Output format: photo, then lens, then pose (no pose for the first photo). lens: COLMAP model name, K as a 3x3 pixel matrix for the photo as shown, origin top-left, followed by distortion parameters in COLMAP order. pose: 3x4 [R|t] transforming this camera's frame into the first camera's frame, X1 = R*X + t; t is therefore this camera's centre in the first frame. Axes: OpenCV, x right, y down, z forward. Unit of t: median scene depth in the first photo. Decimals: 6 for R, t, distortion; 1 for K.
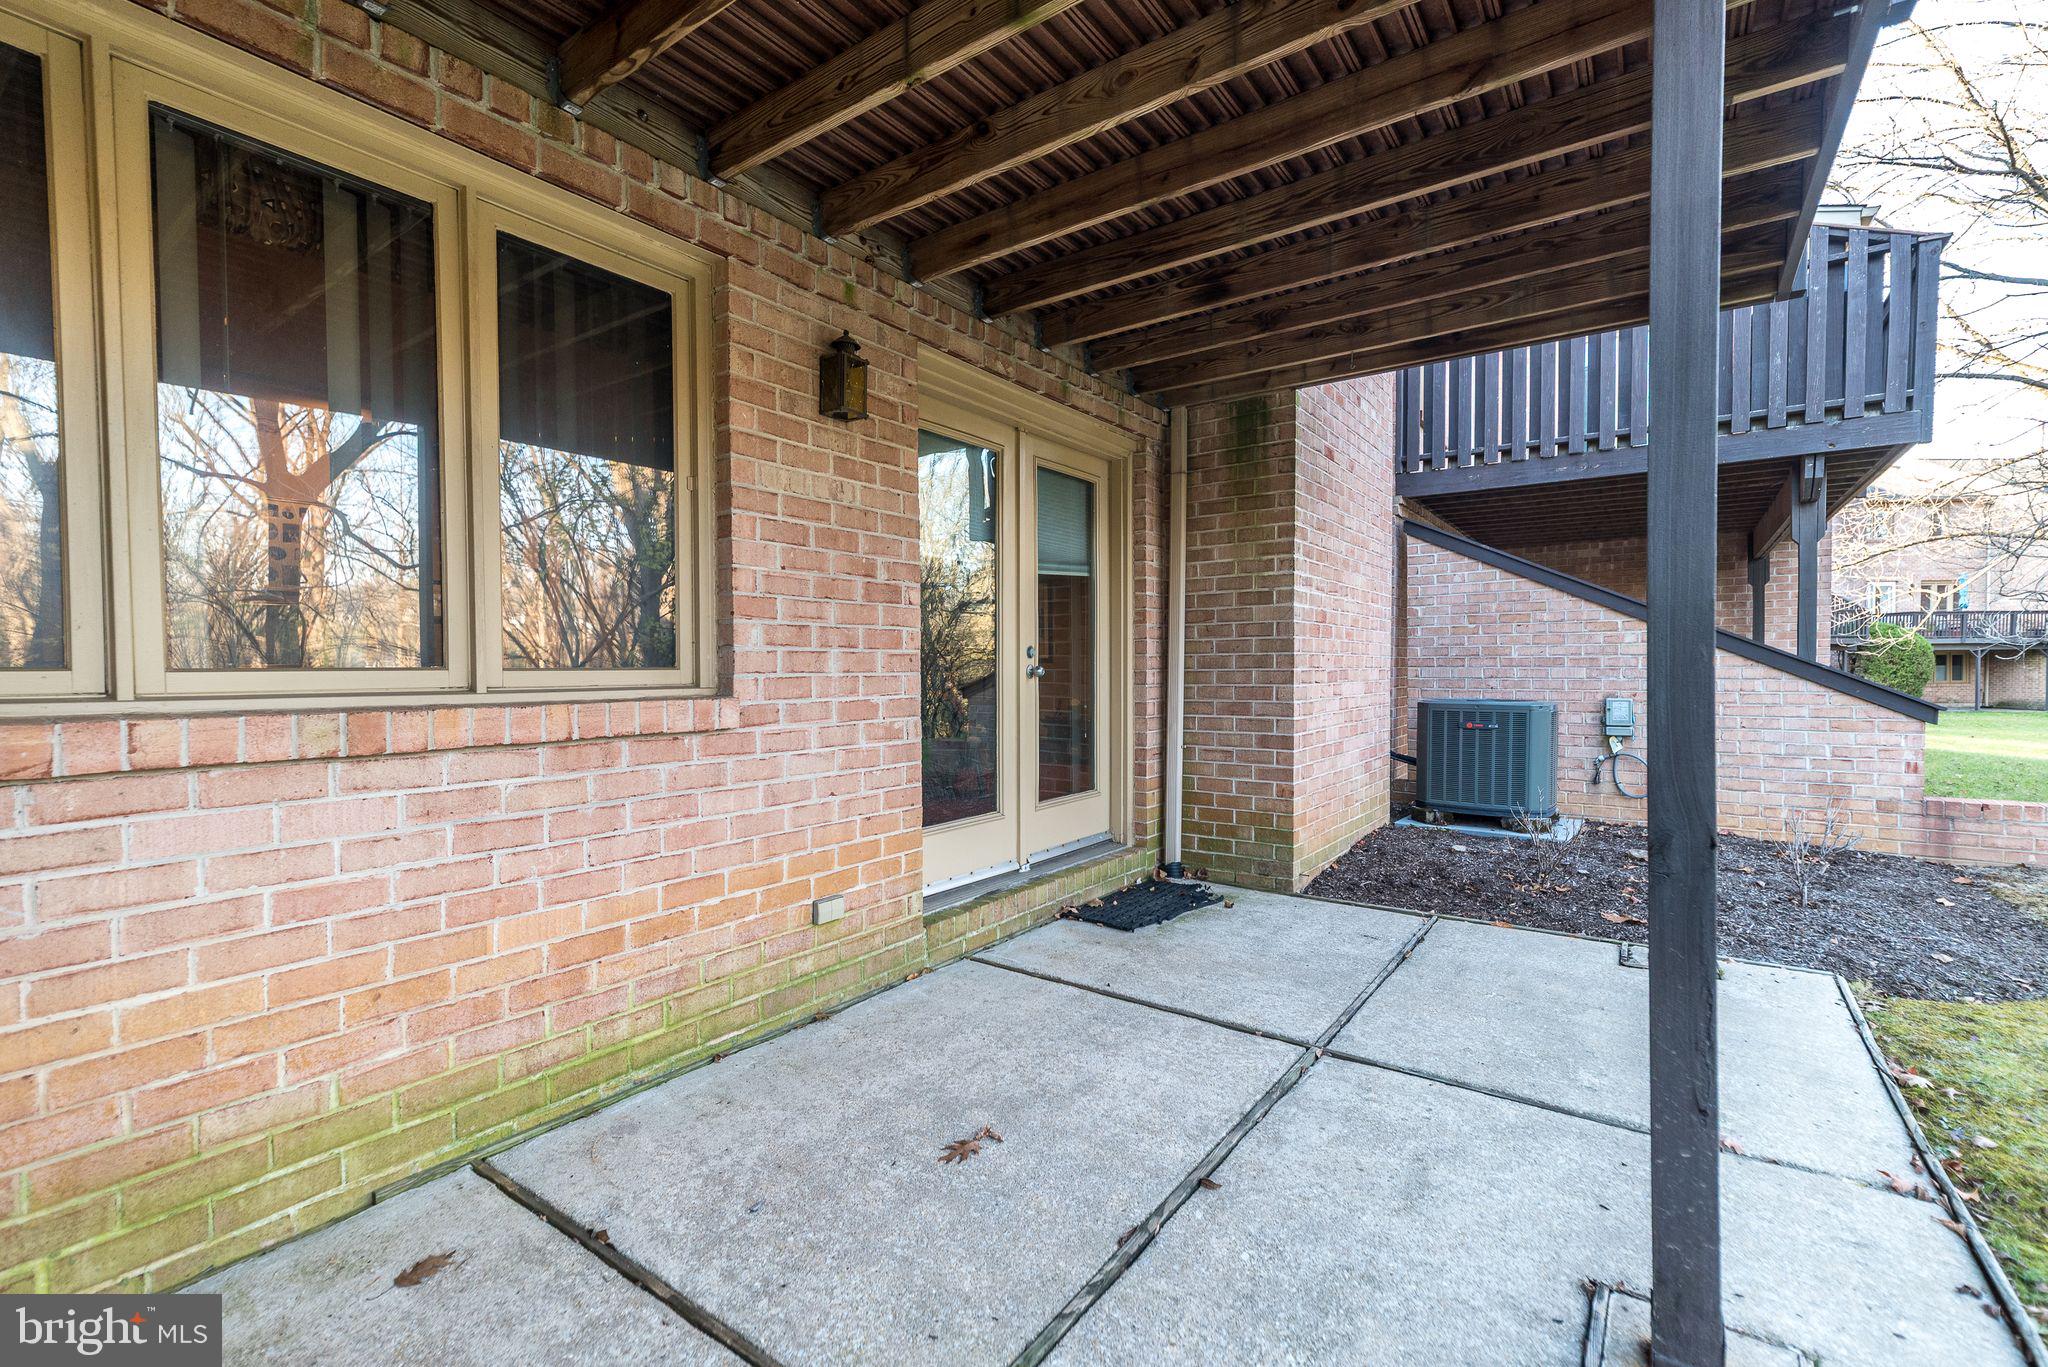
lens RADIAL K [[896.1, 0, 1022.8], [0, 896.1, 689.6], [0, 0, 1]] dist [0.007834, -0.000423]
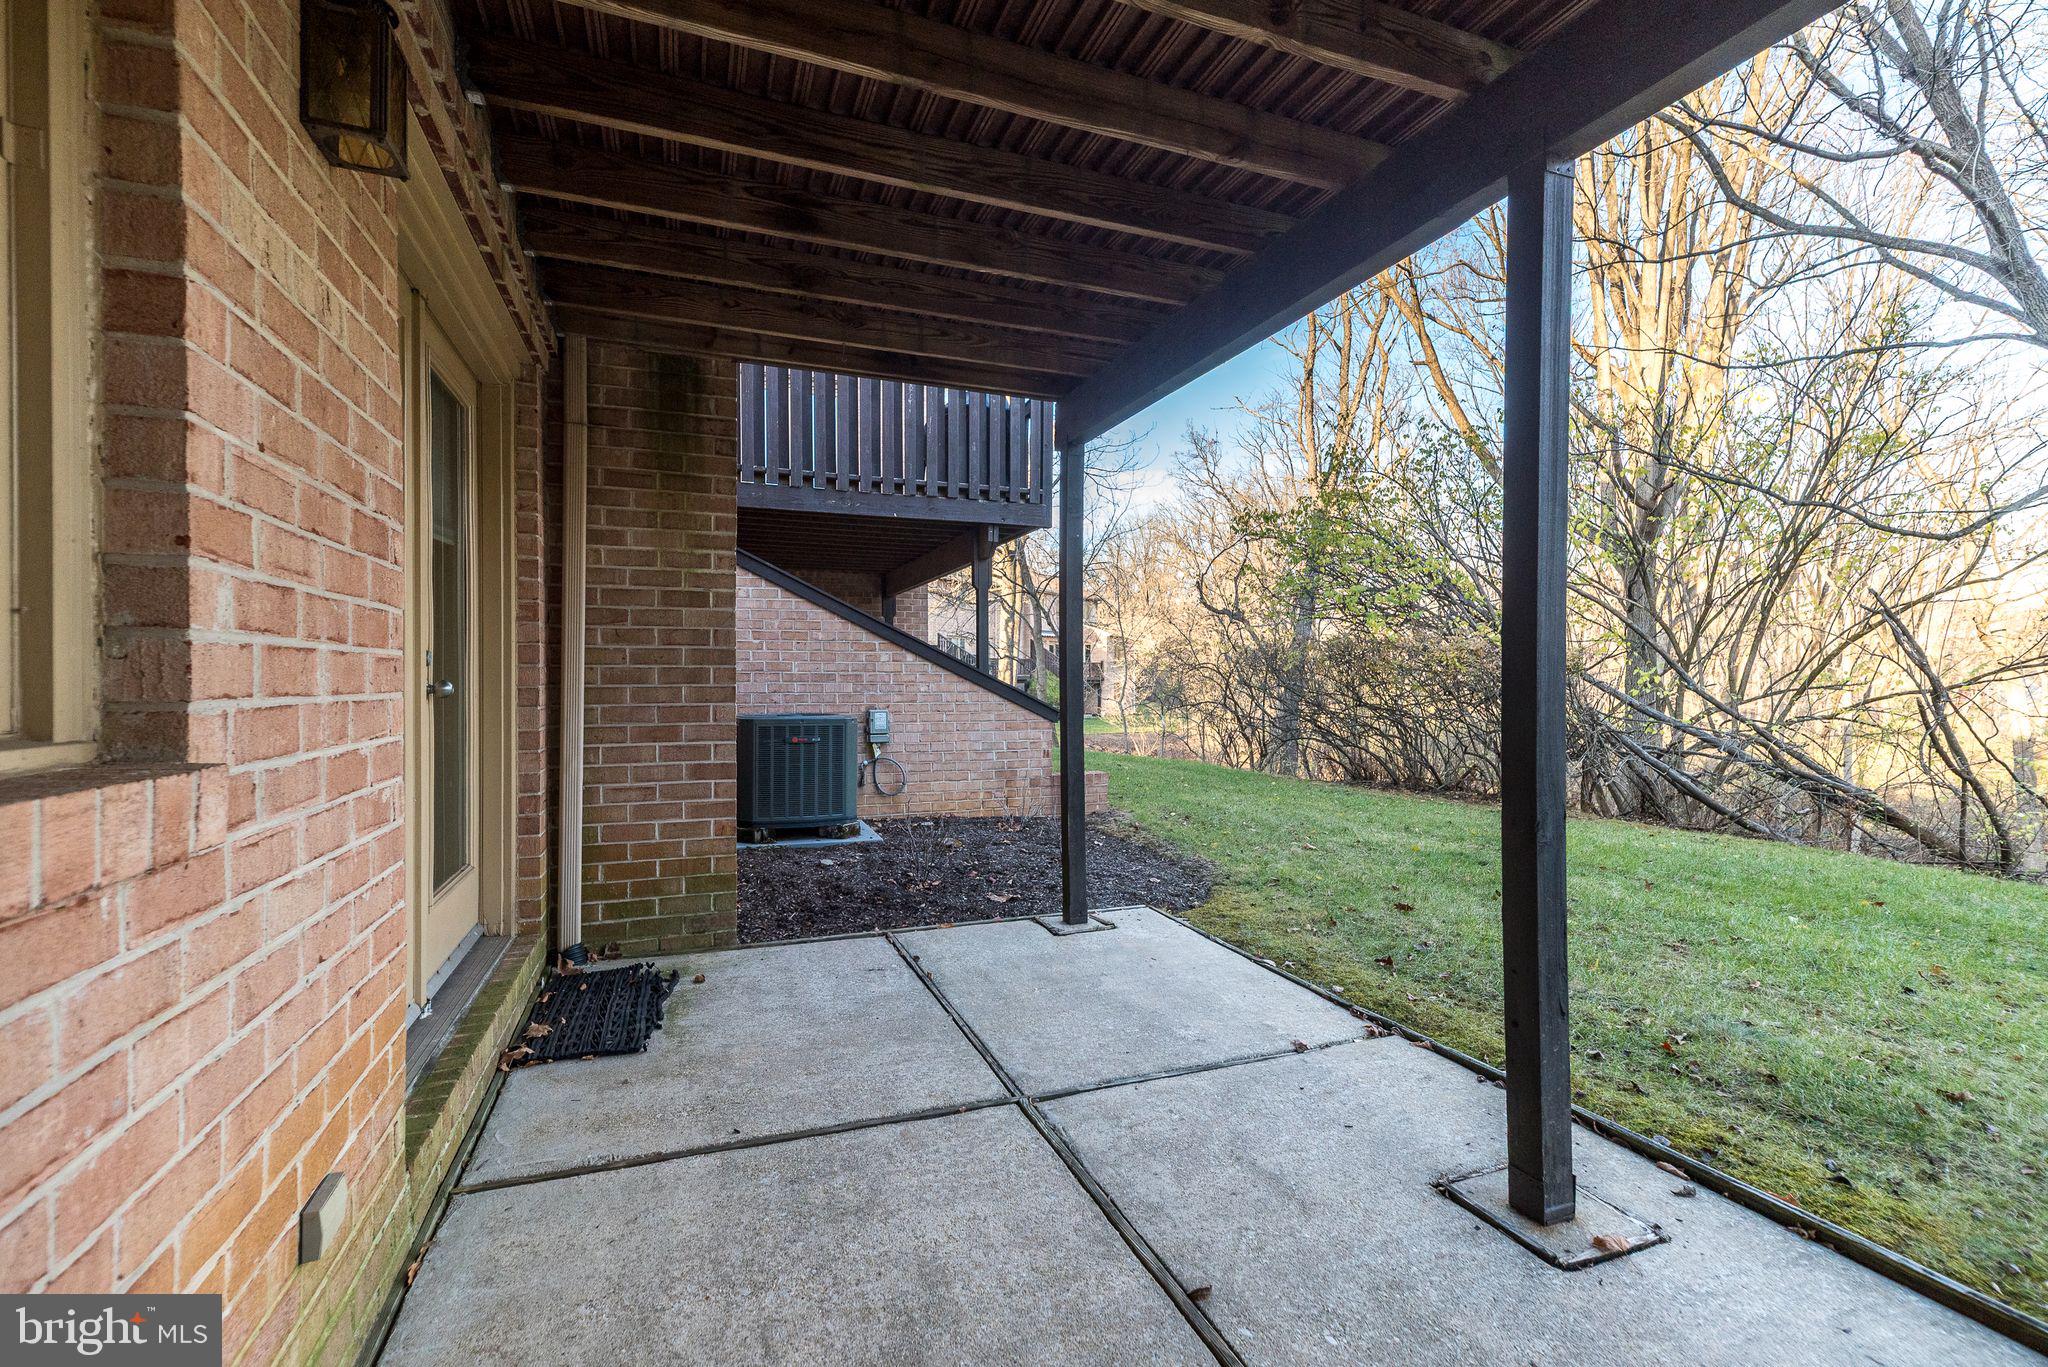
lens RADIAL K [[896.1, 0, 1022.8], [0, 896.1, 689.6], [0, 0, 1]] dist [0.007834, -0.000423]
pose [[0.552454, -0.004378, 0.833532, -0.268180], [0.016834, 0.999841, -0.005906, -0.008788], [-0.833374, 0.017295, 0.552440, 0.298489]]
